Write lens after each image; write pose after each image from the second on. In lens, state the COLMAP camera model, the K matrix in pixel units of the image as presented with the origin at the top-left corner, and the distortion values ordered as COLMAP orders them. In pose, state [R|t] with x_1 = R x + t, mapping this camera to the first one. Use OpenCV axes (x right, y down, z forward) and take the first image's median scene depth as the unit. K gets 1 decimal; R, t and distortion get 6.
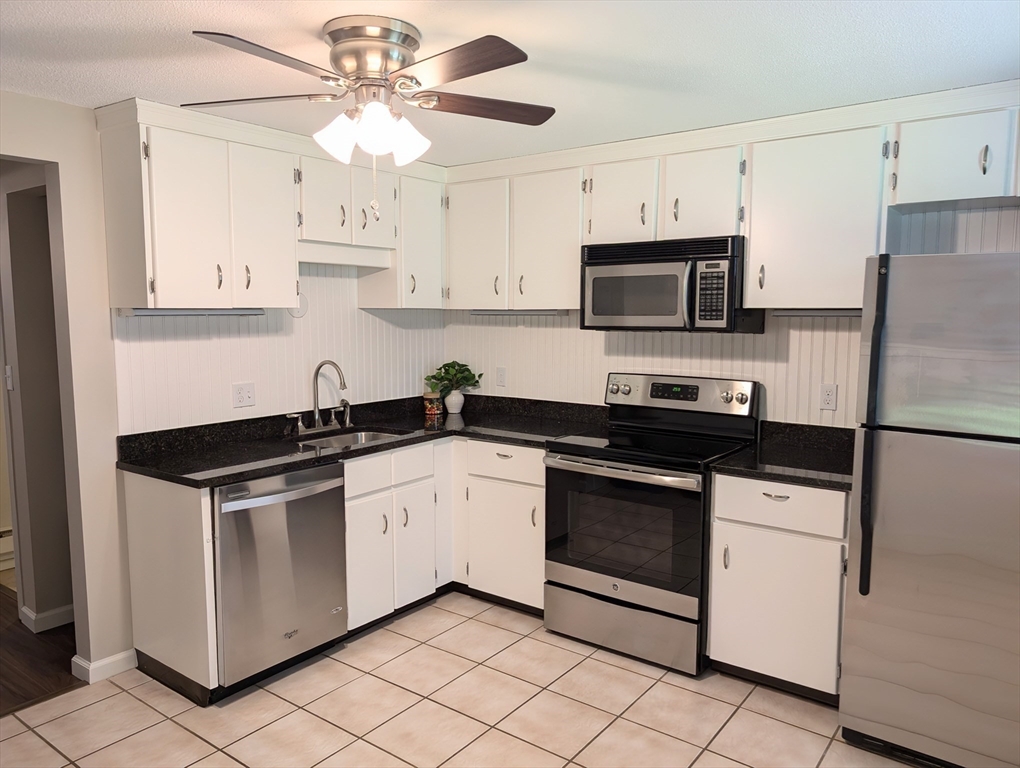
lens RADIAL K [[726.9, 0, 511.0], [0, 726.9, 387.9], [0, 0, 1]] dist [0.003704, -0.010963]
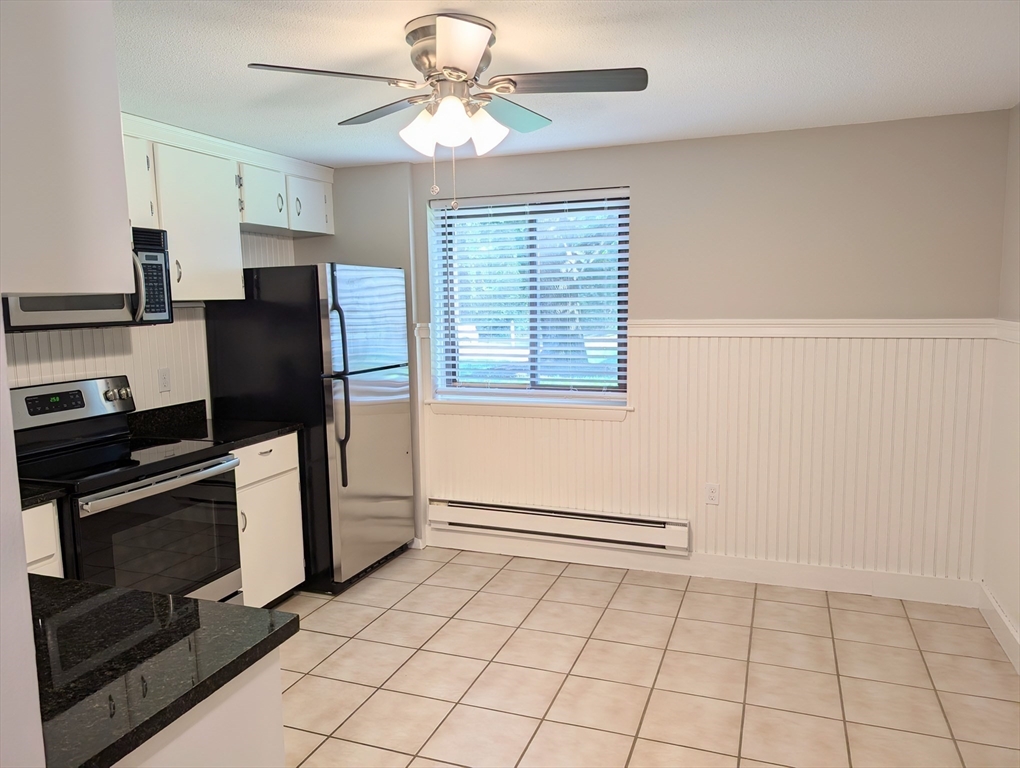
lens RADIAL K [[726.9, 0, 511.0], [0, 726.9, 387.9], [0, 0, 1]] dist [0.003704, -0.010963]
pose [[-0.280921, -0.109172, 0.953501, -0.818770], [0.122576, 0.981291, 0.148467, -0.080623], [-0.951871, 0.158584, -0.262284, 0.818437]]
